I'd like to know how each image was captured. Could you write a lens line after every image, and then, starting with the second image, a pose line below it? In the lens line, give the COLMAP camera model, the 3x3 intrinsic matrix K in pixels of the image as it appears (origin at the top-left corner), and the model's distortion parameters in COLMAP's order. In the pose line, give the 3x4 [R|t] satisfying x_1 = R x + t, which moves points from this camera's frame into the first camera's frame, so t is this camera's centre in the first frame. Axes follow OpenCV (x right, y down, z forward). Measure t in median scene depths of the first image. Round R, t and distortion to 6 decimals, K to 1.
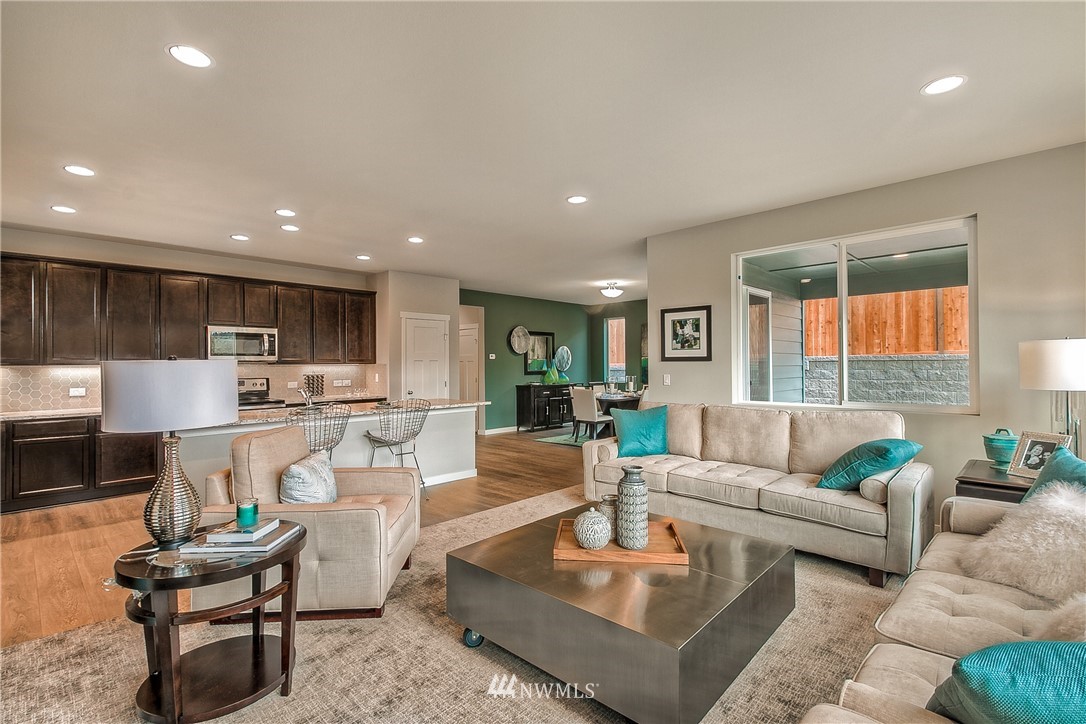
lens RADIAL K [[499.5, 0, 554.3], [0, 499.5, 360.4], [0, 0, 1]] dist [-0.003644, -0.004989]
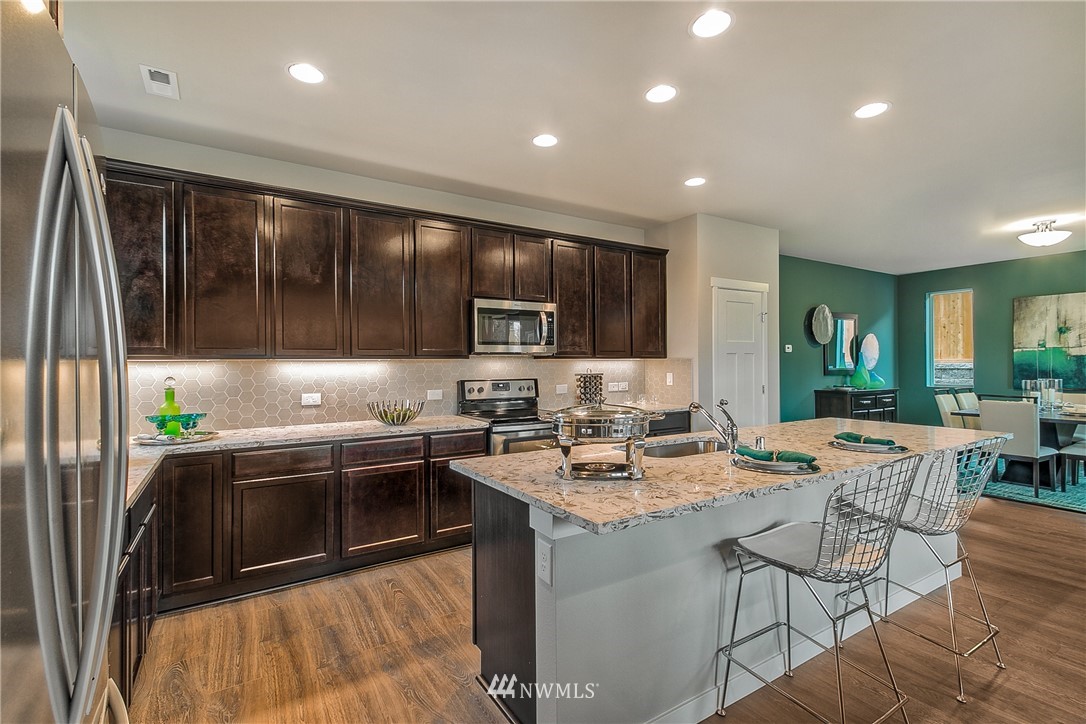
lens RADIAL K [[499.5, 0, 535.4], [0, 499.5, 362.2], [0, 0, 1]] dist [-0.003644, -0.004989]
pose [[0.962161, 0.001623, -0.272478, -0.392745], [0.000992, 0.999955, 0.009456, 0.006618], [0.272481, -0.009369, 0.962115, 0.351863]]
